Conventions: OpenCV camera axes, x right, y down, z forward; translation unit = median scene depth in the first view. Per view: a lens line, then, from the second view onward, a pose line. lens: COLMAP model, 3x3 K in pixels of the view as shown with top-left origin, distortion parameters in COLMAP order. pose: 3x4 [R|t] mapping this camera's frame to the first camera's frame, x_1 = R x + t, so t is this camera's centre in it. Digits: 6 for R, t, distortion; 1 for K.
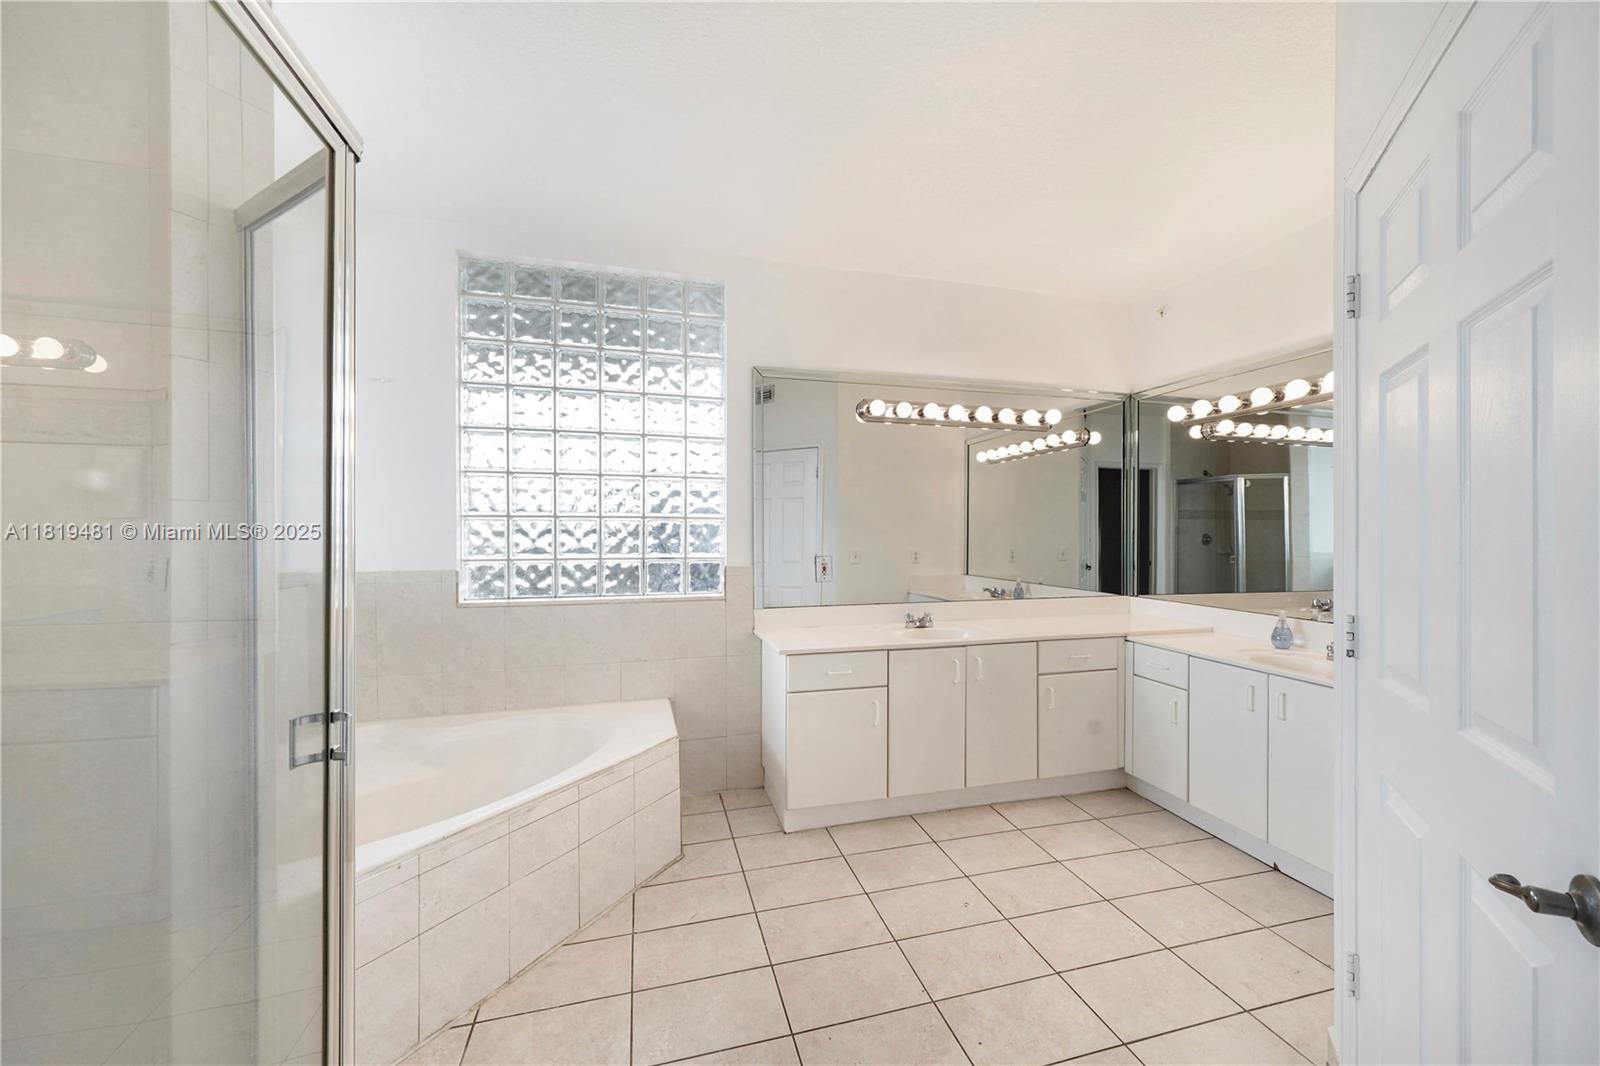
lens RADIAL K [[587.2, 0, 804.4], [0, 587.2, 530.0], [0, 0, 1]] dist [0.003356, 0.000005]
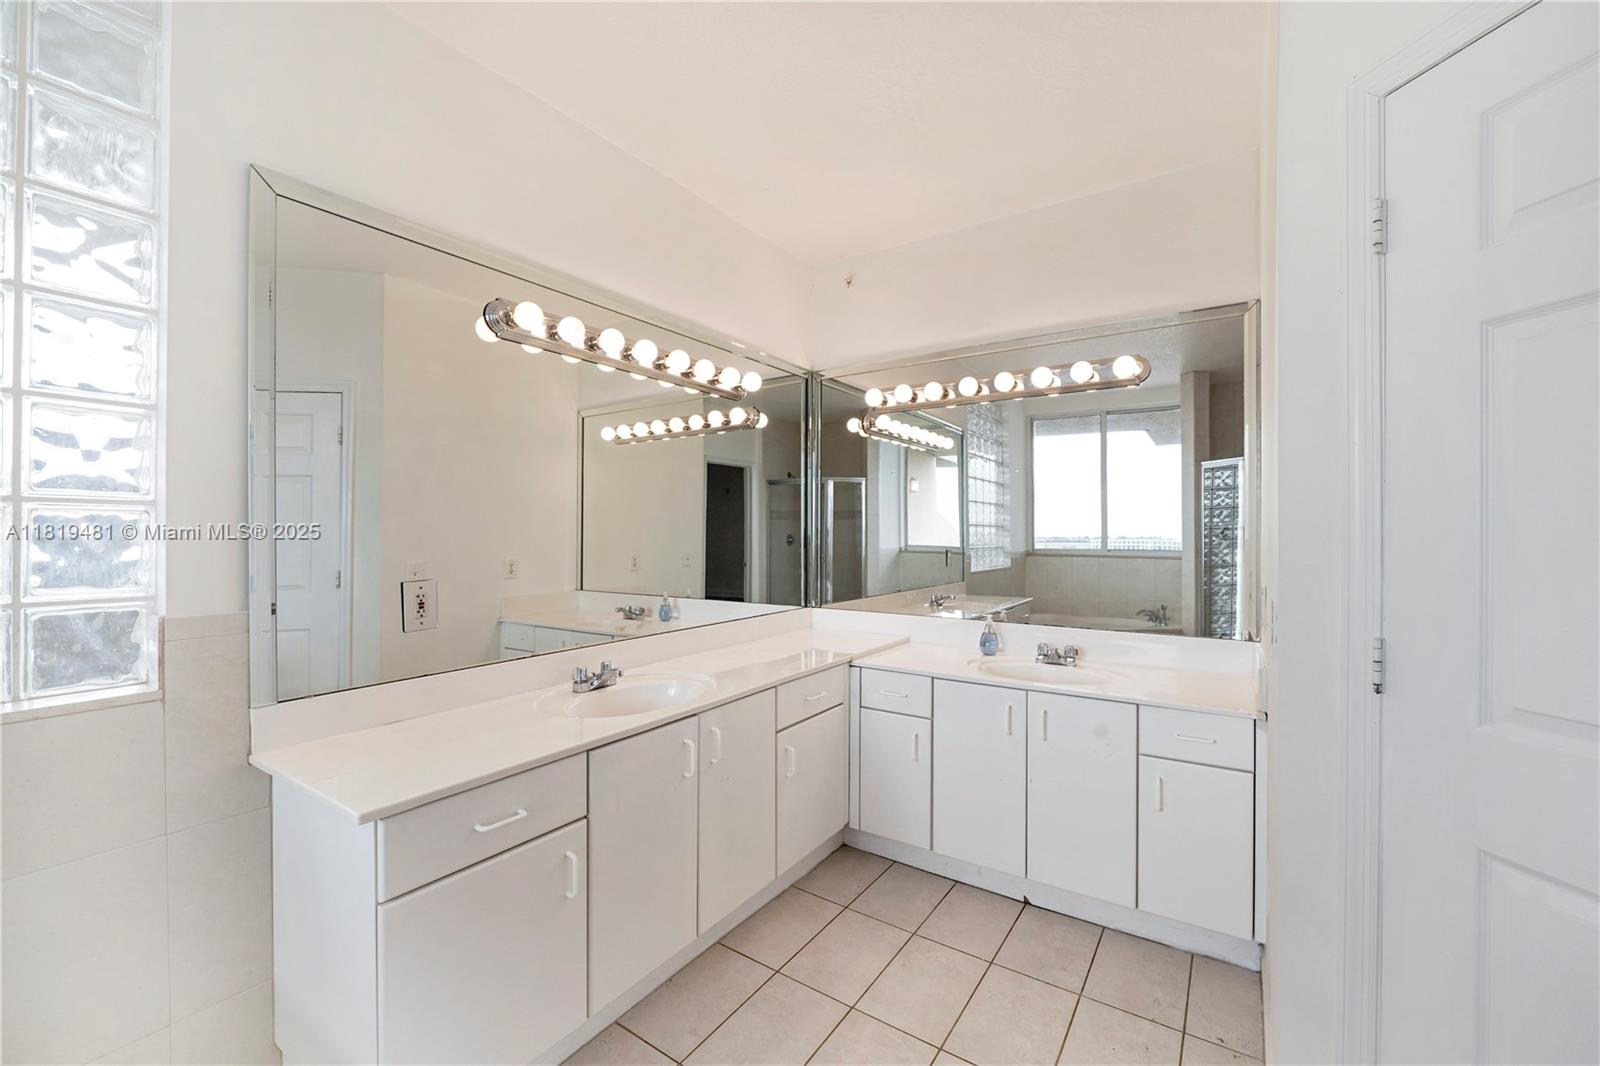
lens RADIAL K [[646.2, 0, 797.5], [0, 646.2, 529.4], [0, 0, 1]] dist [-0.012044, 0.000331]
pose [[0.763617, -0.001059, 0.645669, -0.080690], [0.002516, 0.999996, -0.001336, 0.000661], [-0.645665, 0.002645, 0.763616, 0.357098]]
